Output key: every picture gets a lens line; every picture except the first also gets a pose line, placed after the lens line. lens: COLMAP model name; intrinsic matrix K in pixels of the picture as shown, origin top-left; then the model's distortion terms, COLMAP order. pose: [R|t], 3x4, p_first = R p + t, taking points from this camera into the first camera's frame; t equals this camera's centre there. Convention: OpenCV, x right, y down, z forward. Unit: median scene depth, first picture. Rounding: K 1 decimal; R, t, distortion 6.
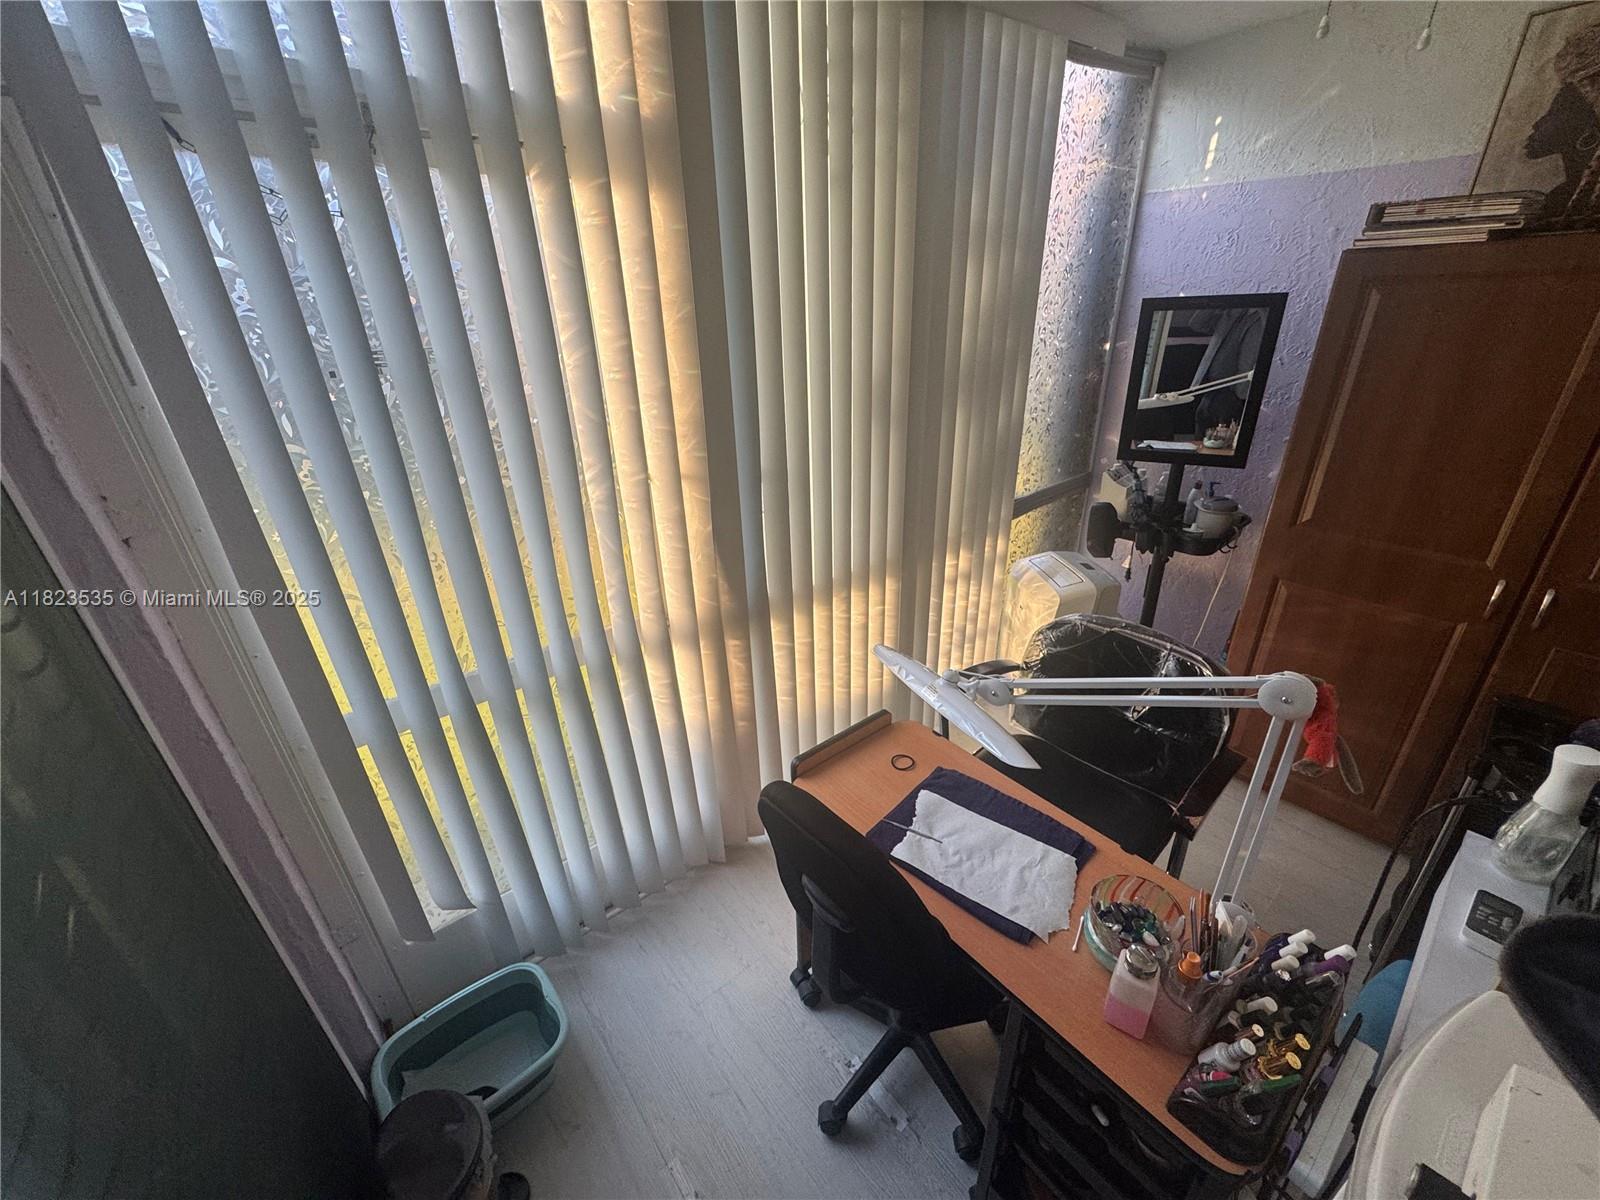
lens RADIAL K [[643.4, 0, 803.2], [0, 643.4, 600.3], [0, 0, 1]] dist [0.001795, -0.001834]
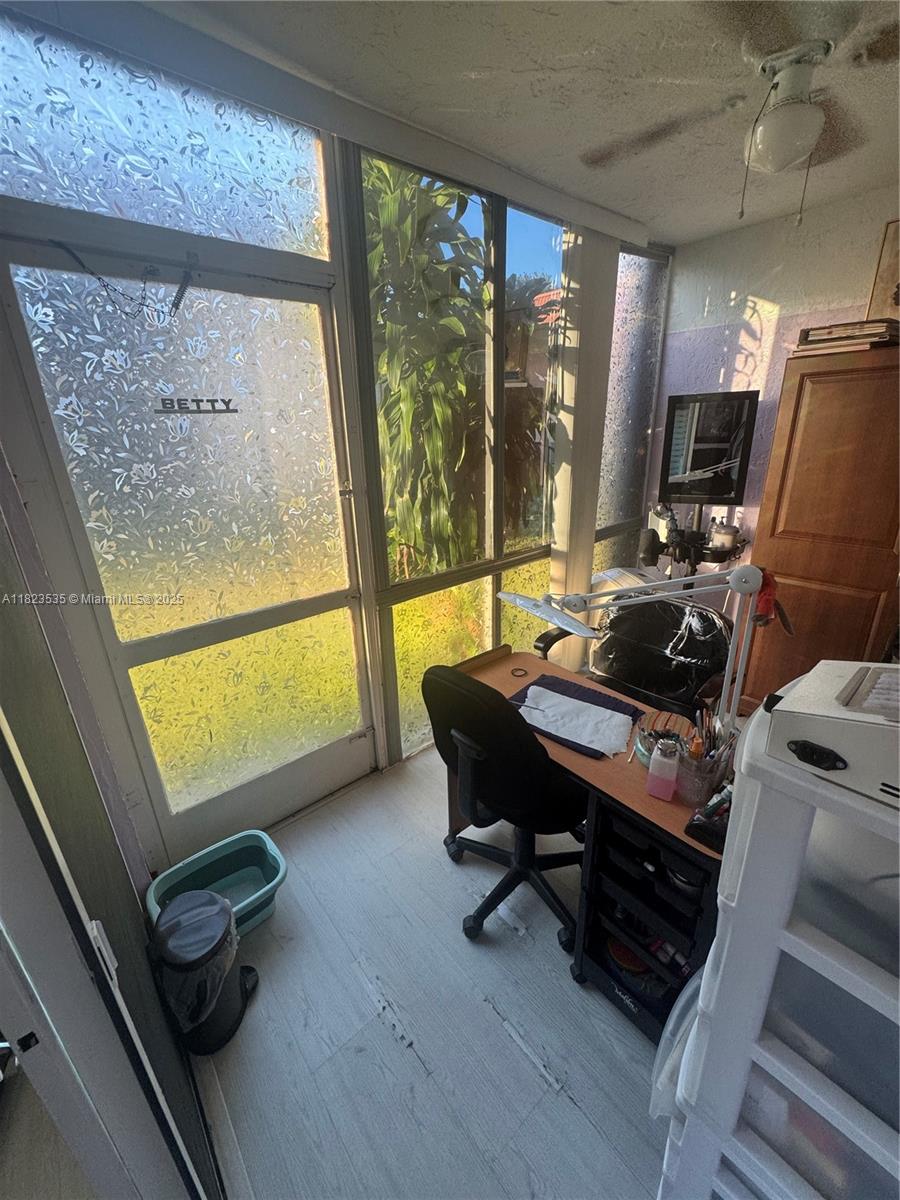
lens RADIAL K [[482.5, 0, 450.6], [0, 482.5, 597.5], [0, 0, 1]] dist [0.001795, -0.001834]
pose [[0.999846, -0.000703, 0.017552, -0.020816], [0.002498, 0.994734, -0.102463, 0.182107], [-0.017388, 0.102491, 0.994582, -0.128346]]
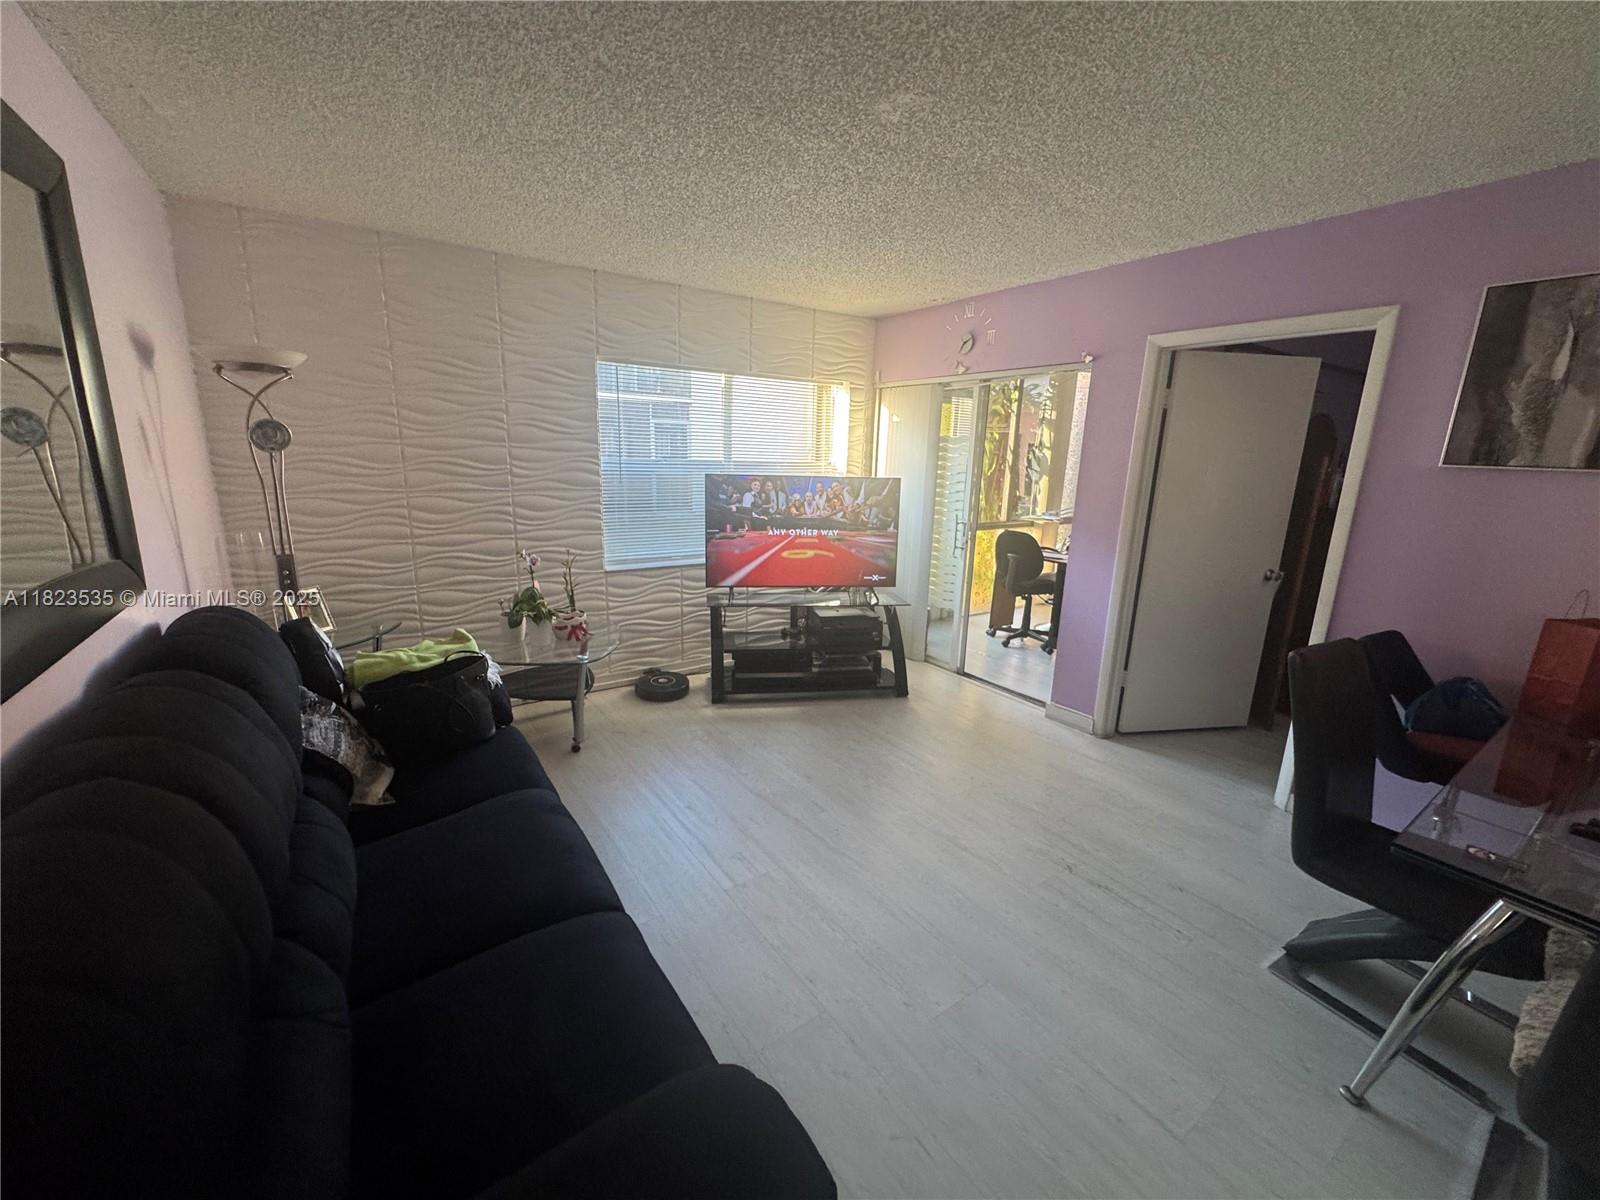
lens RADIAL K [[643.4, 0, 799.1], [0, 643.4, 601.3], [0, 0, 1]] dist [0.001795, -0.001834]
pose [[0.994826, 0.074966, -0.068568, -0.863708], [-0.088397, 0.971370, -0.220514, 1.442372], [0.050074, 0.225435, 0.972971, -2.558325]]
